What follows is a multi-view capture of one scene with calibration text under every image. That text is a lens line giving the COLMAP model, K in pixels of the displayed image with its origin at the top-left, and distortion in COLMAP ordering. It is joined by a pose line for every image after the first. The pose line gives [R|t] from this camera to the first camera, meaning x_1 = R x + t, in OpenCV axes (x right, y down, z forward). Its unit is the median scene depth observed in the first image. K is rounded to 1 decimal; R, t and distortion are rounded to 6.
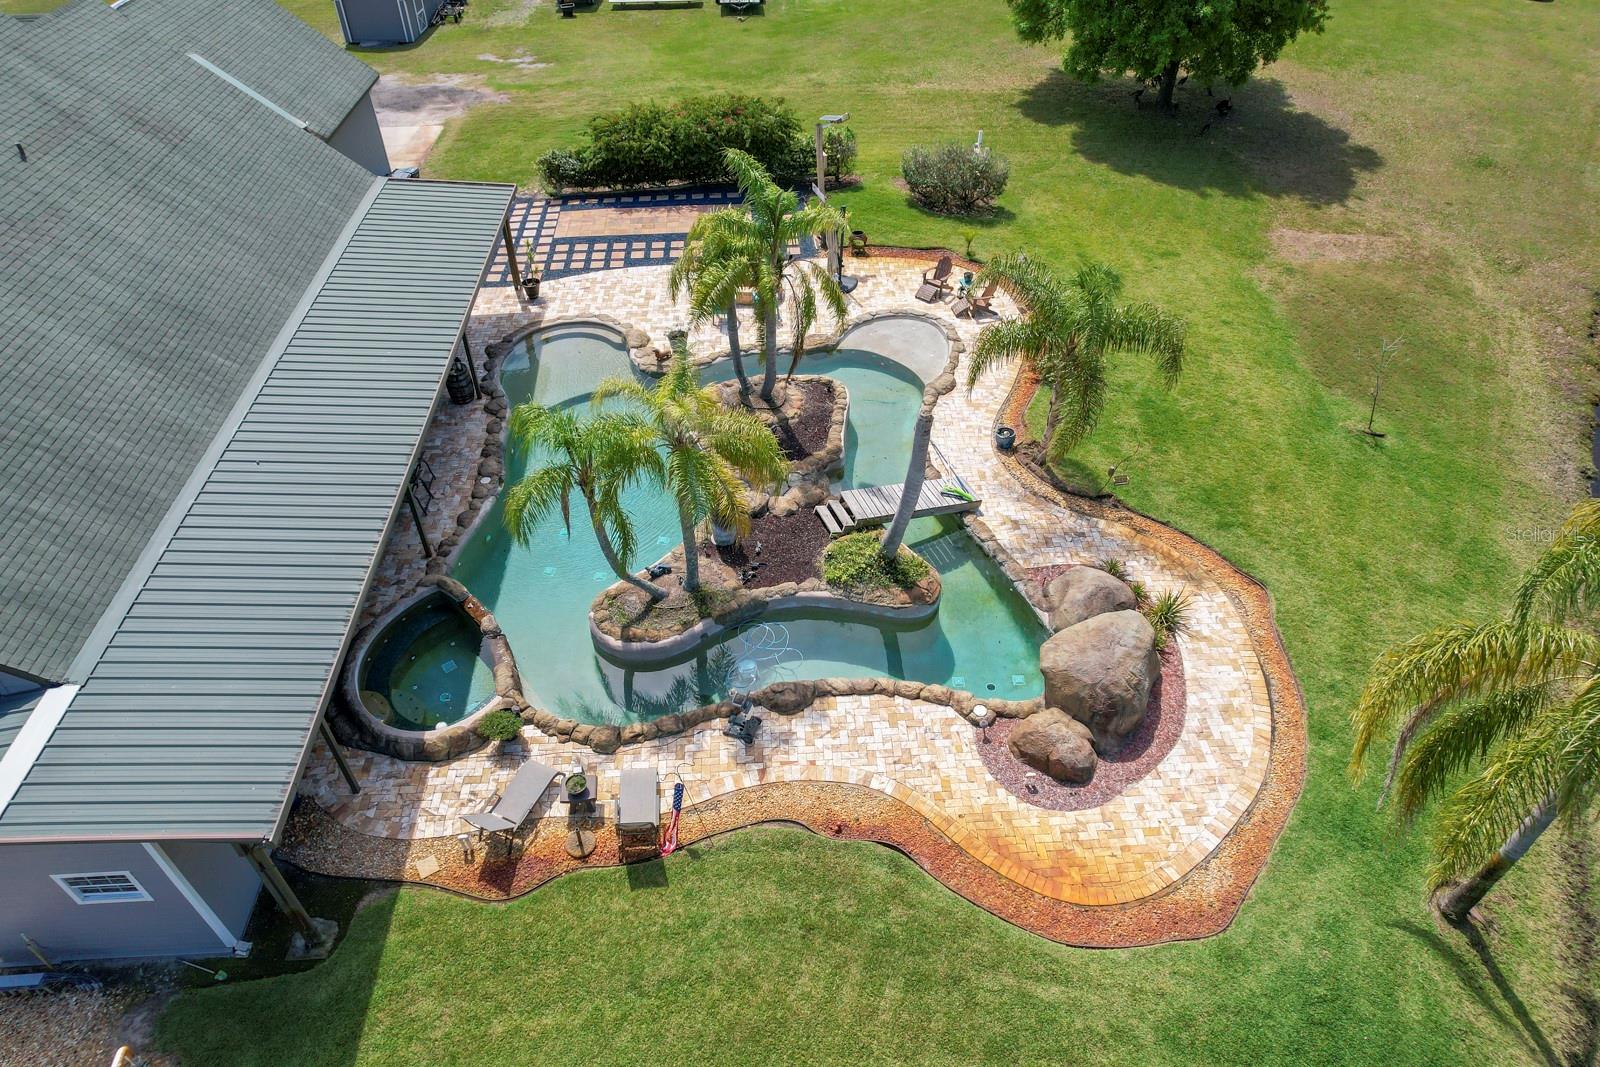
lens RADIAL K [[1023.0, 0, 798.3], [0, 1023.0, 530.7], [0, 0, 1]] dist [-0.068263, 0.060651]
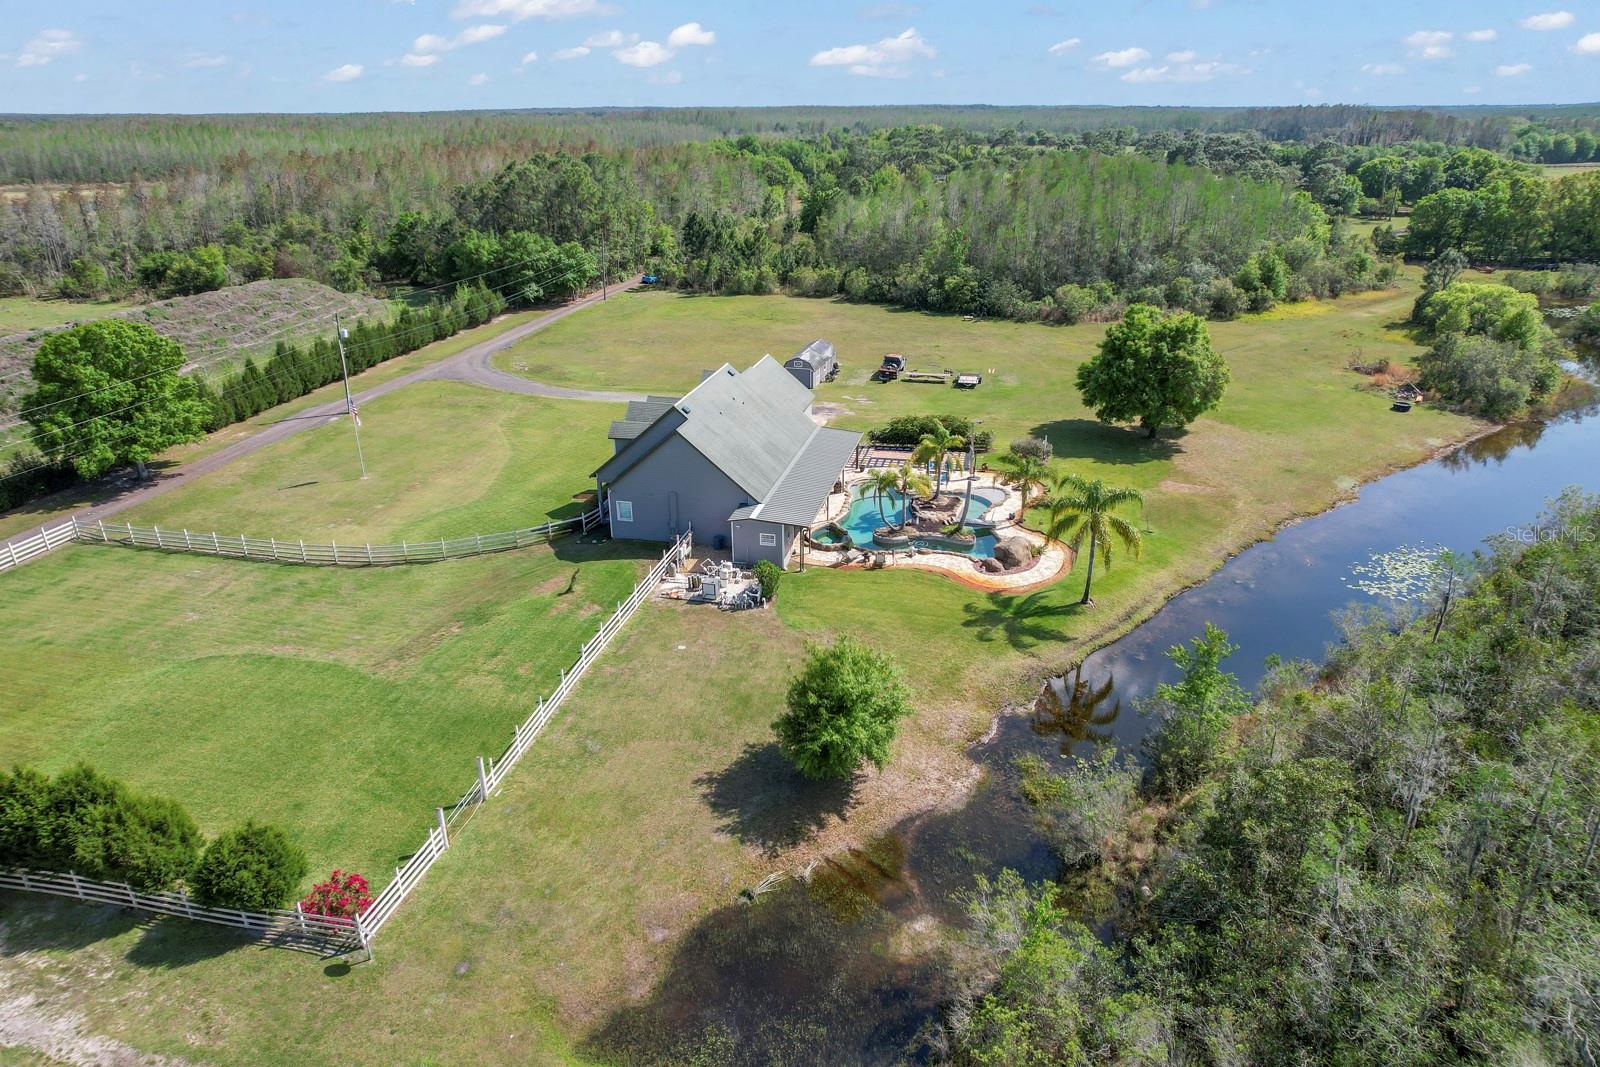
lens RADIAL K [[1023.0, 0, 795.9], [0, 1023.0, 530.0], [0, 0, 1]] dist [-0.068263, 0.060651]
pose [[0.961501, 0.100237, -0.255868, 0.305880], [-0.179489, 0.934125, -0.308537, 0.838539], [0.208086, 0.342584, 0.916153, -1.592381]]
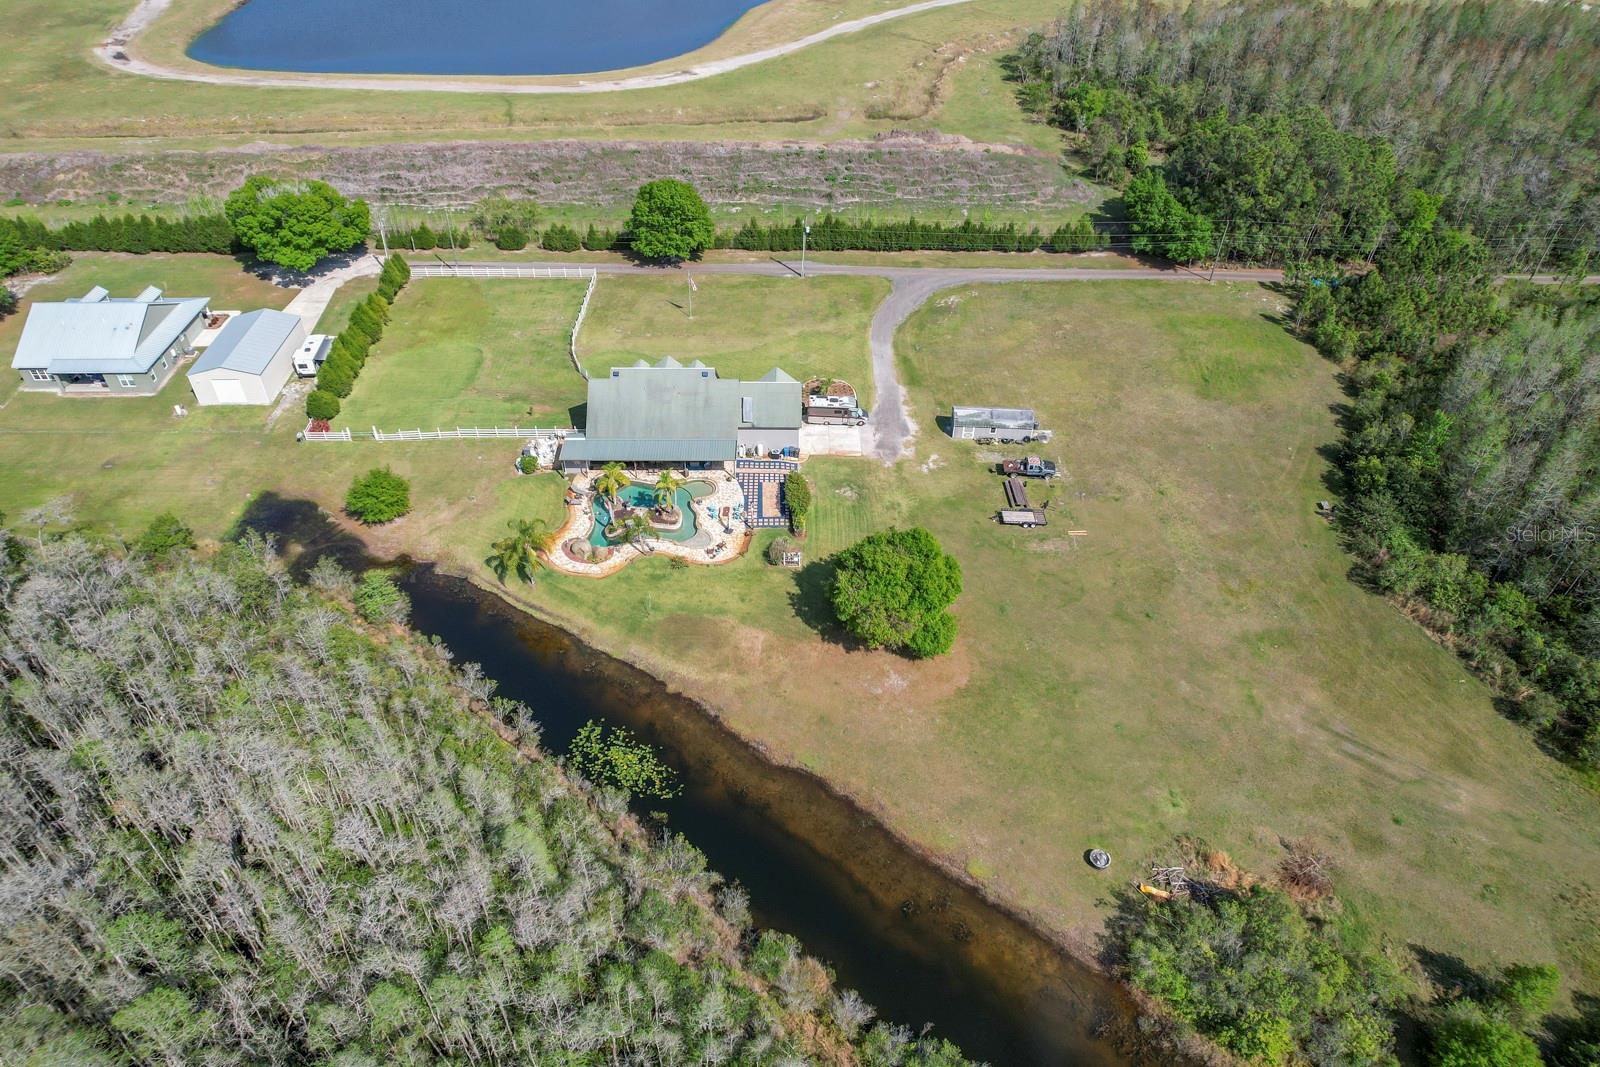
lens RADIAL K [[1023.0, 0, 797.0], [0, 1023.0, 550.1], [0, 0, 1]] dist [-0.068263, 0.060651]
pose [[-0.044869, 0.656269, -0.753192, 3.006227], [-0.675531, 0.535509, 0.506841, -2.359884], [0.735965, 0.531546, 0.419302, -0.355097]]
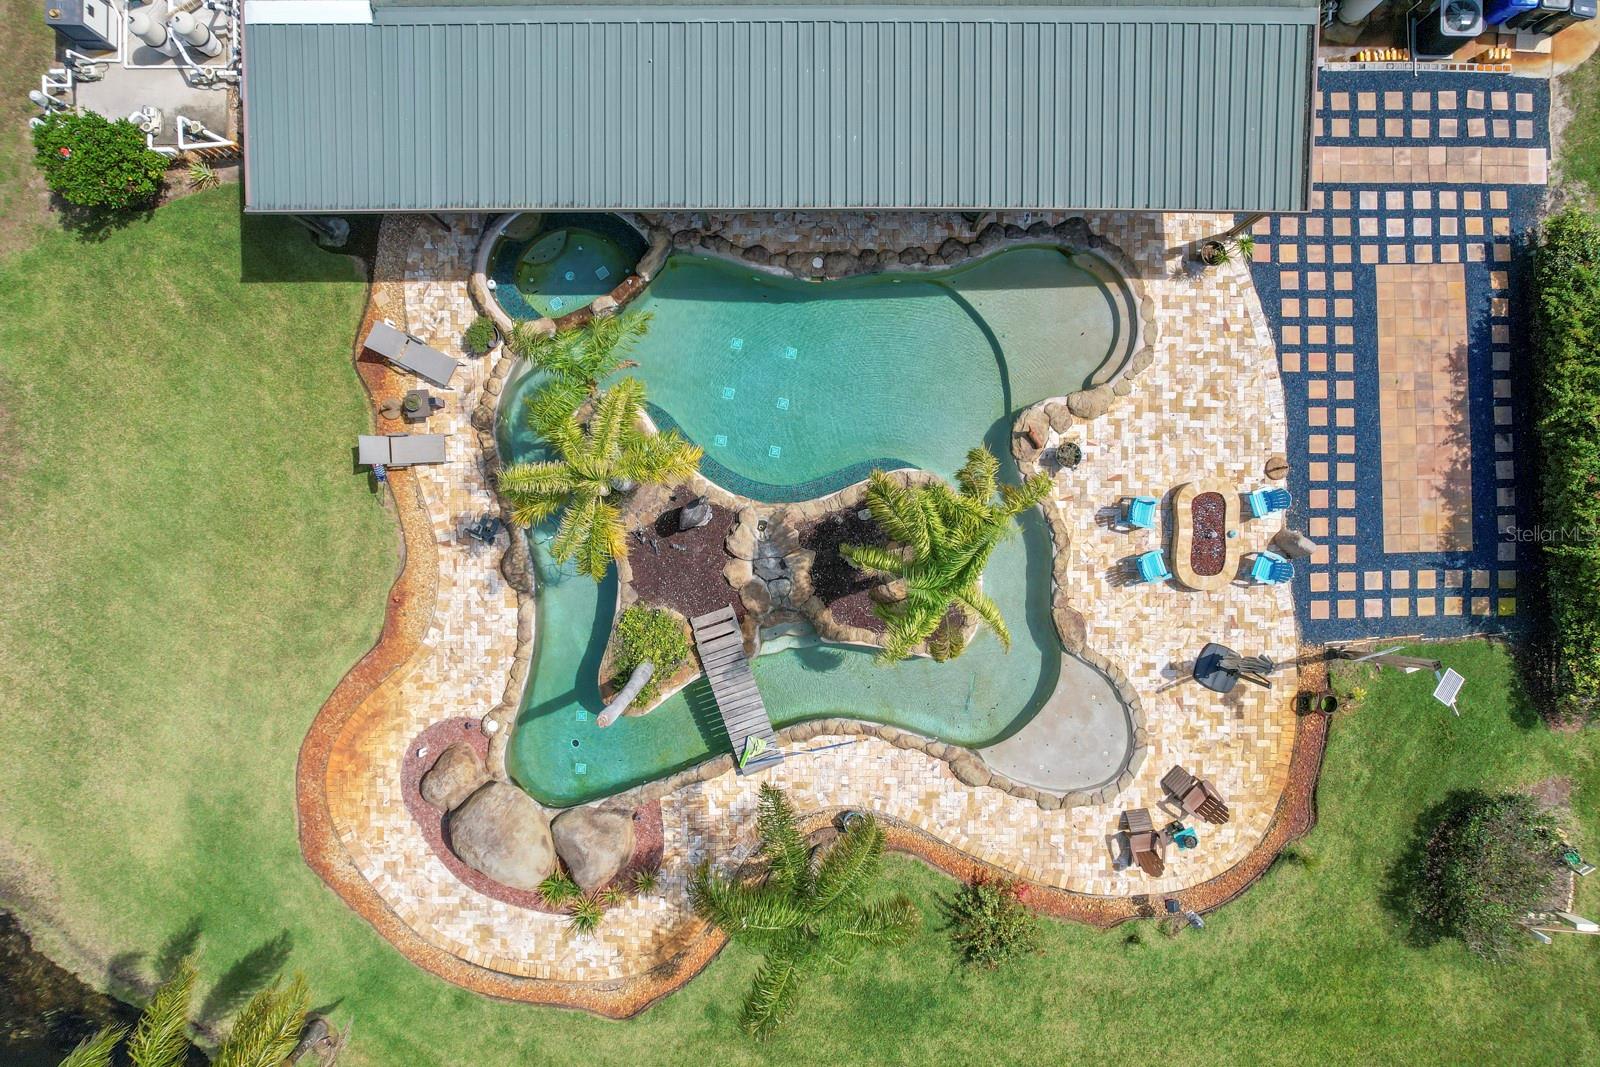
lens RADIAL K [[1023.0, 0, 798.5], [0, 1023.0, 535.5], [0, 0, 1]] dist [-0.068263, 0.060651]
pose [[-0.050568, 0.998708, -0.005056, -0.037738], [-0.668333, -0.030077, 0.743254, -0.607734], [0.742141, 0.040964, 0.668991, 0.289679]]
